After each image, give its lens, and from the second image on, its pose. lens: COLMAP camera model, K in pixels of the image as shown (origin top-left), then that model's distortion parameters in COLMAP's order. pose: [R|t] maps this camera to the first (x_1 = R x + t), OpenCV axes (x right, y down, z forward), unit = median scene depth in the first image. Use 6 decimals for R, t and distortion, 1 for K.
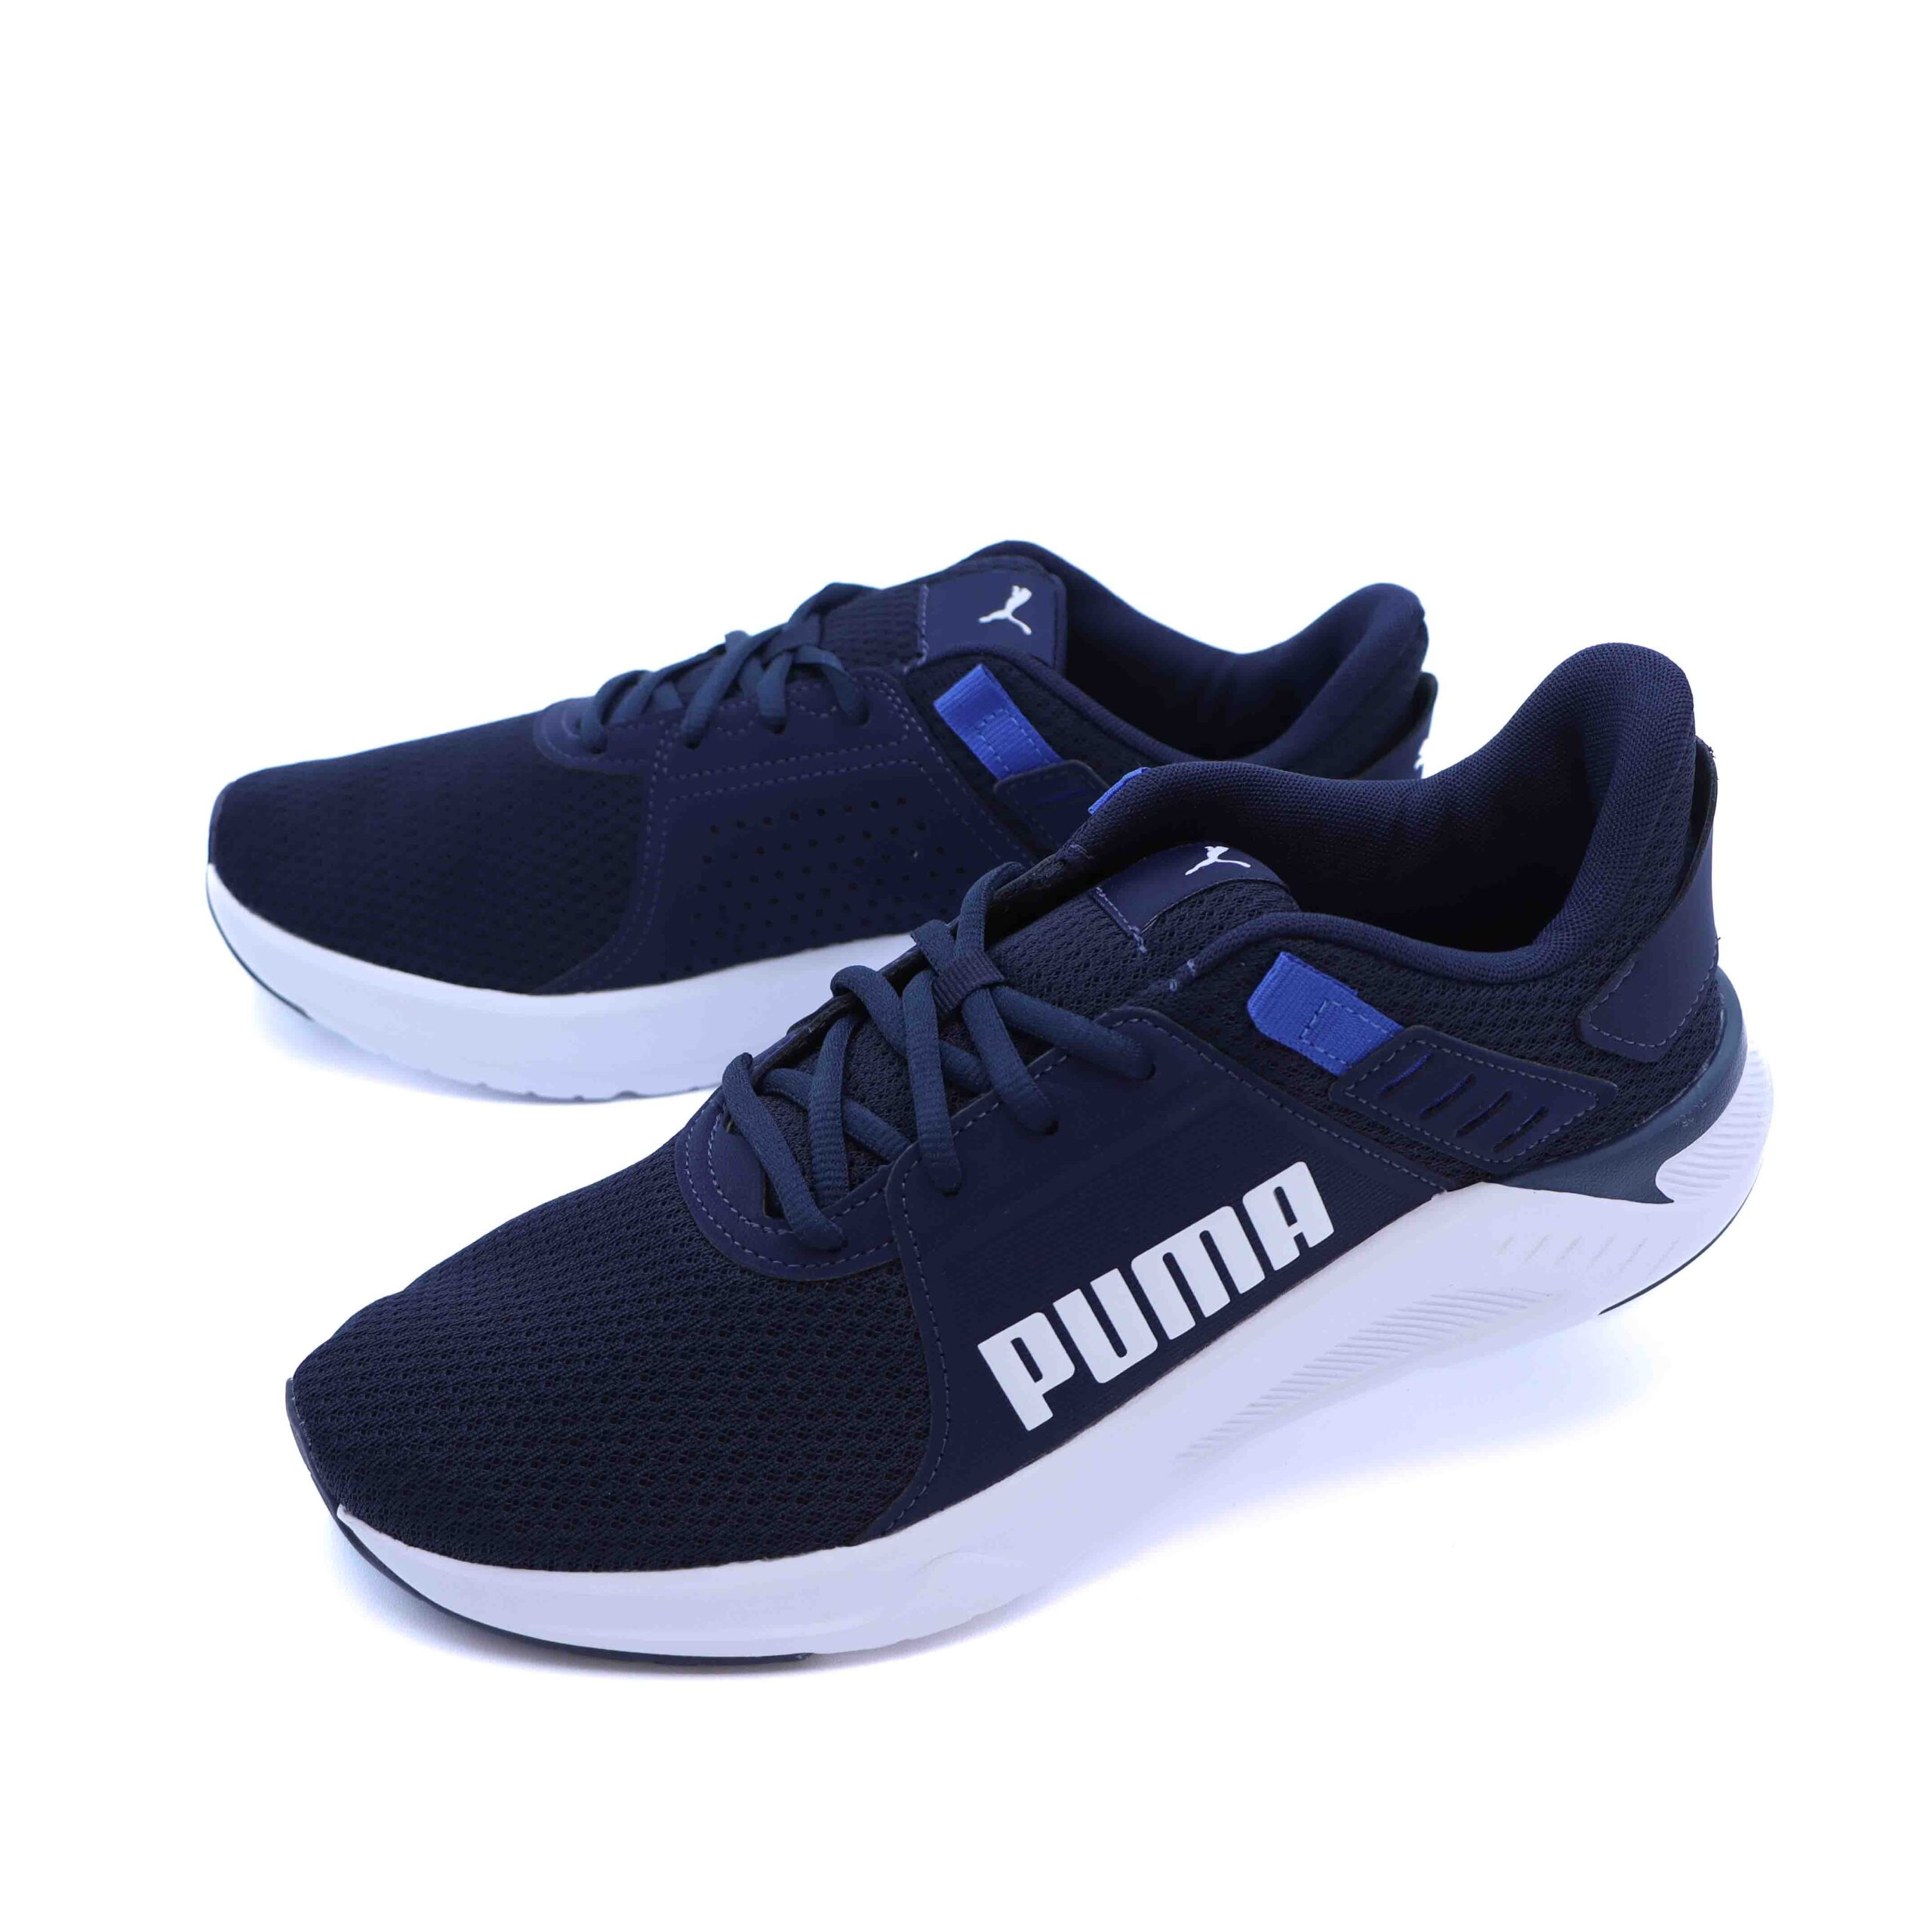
lens RADIAL K [[3124.8, 0, 966.0], [0, 3124.8, 966.0], [0, 0, 1]] dist [-0.118173, 0.003328]
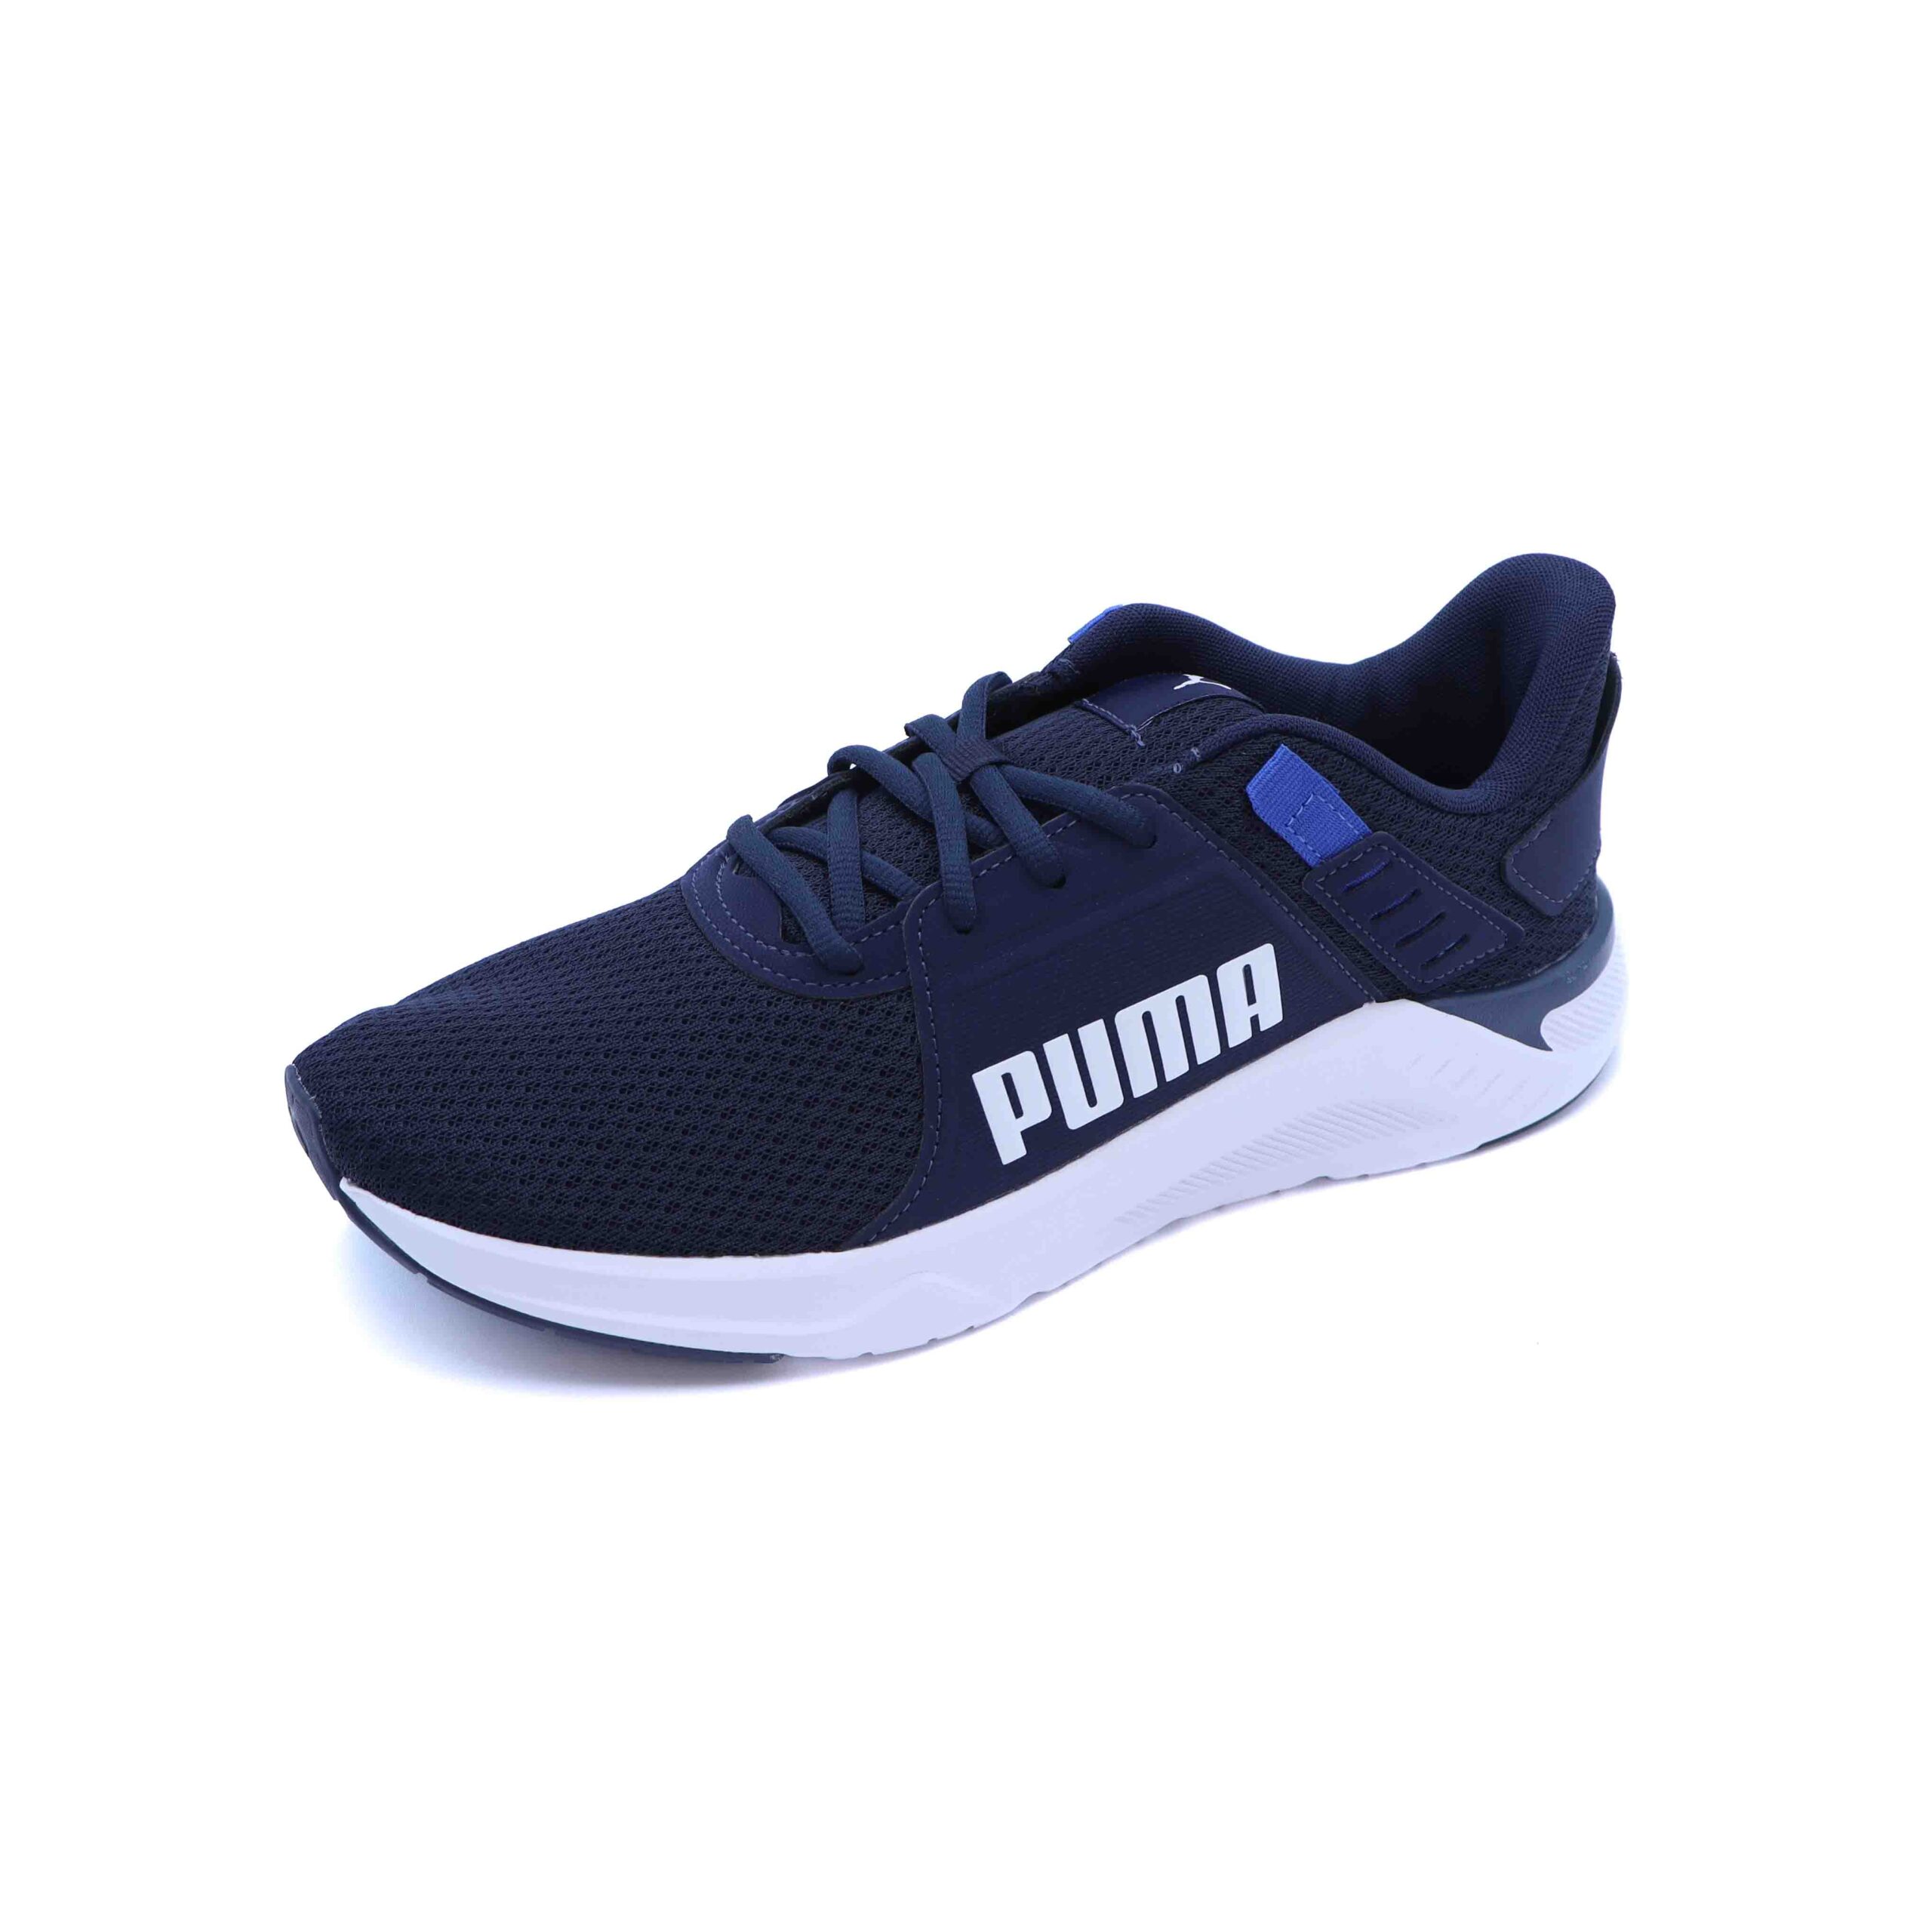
lens RADIAL K [[3124.8, 0, 966.0], [0, 3124.8, 966.0], [0, 0, 1]] dist [-0.118173, 0.003328]
pose [[0.980492, 0.107920, 0.164280, -0.178415], [-0.094468, 0.991664, -0.087624, 0.177067], [-0.172367, 0.070396, 0.982514, -0.067723]]
